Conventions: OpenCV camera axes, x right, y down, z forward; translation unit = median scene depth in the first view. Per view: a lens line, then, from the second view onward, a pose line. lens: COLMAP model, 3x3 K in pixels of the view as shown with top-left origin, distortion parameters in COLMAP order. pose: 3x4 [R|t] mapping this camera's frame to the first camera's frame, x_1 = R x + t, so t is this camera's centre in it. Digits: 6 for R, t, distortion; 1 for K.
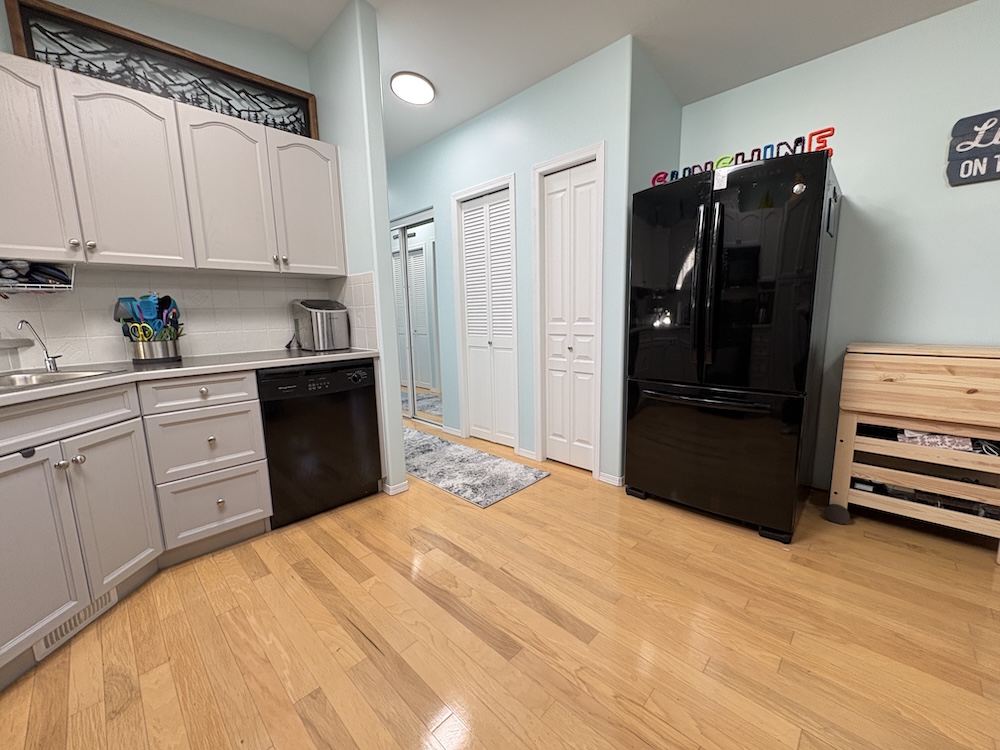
lens RADIAL K [[397.9, 0, 500.0], [0, 397.9, 375.0], [0, 0, 1]] dist [-0.000818, 0.000096]
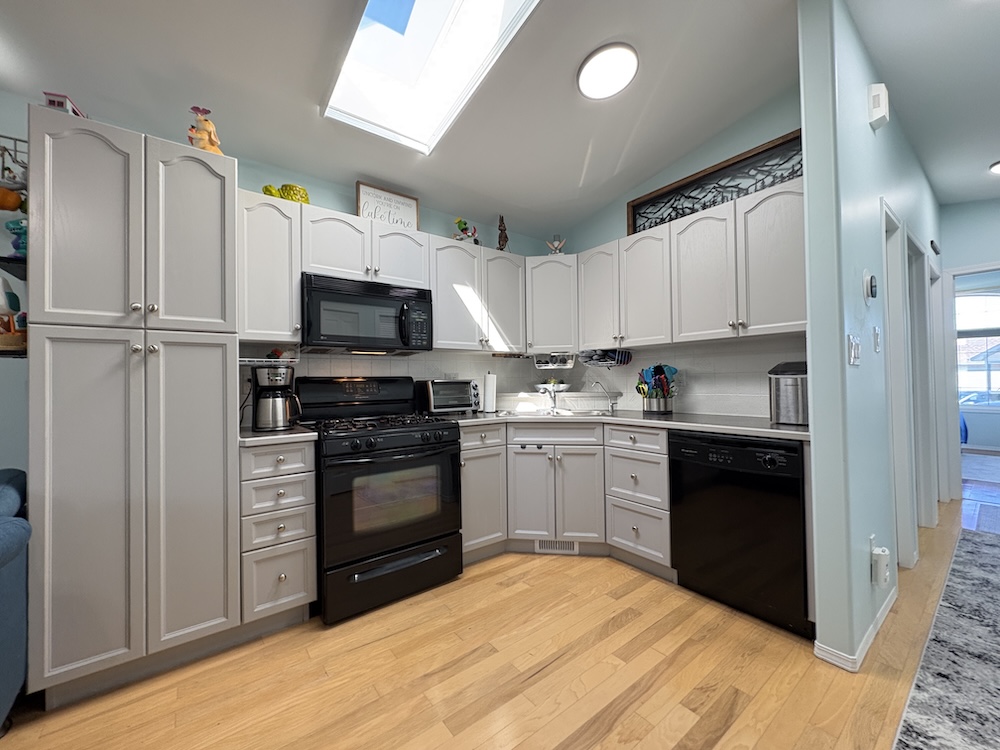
lens RADIAL K [[397.9, 0, 500.0], [0, 397.9, 375.0], [0, 0, 1]] dist [-0.000818, 0.000096]
pose [[-0.137008, 0.007413, -0.990542, 0.564989], [-0.137610, 0.990133, 0.026444, -0.127500], [0.980965, 0.139931, -0.134636, 0.655213]]
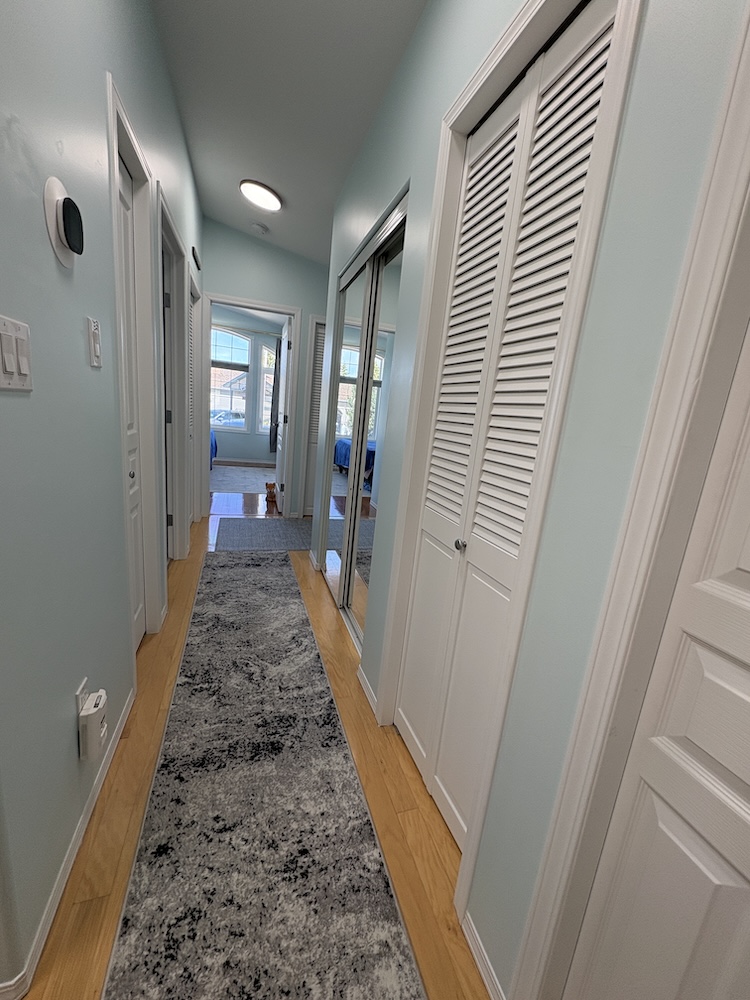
lens RADIAL K [[399.4, 0, 375.0], [0, 399.4, 500.0], [0, 0, 1]] dist [-0.001193, -0.000690]
pose [[0.877829, 0.206836, -0.432013, 0.086095], [-0.191073, 0.978300, 0.080131, -0.224710], [0.439212, 0.012205, 0.898300, 1.103210]]
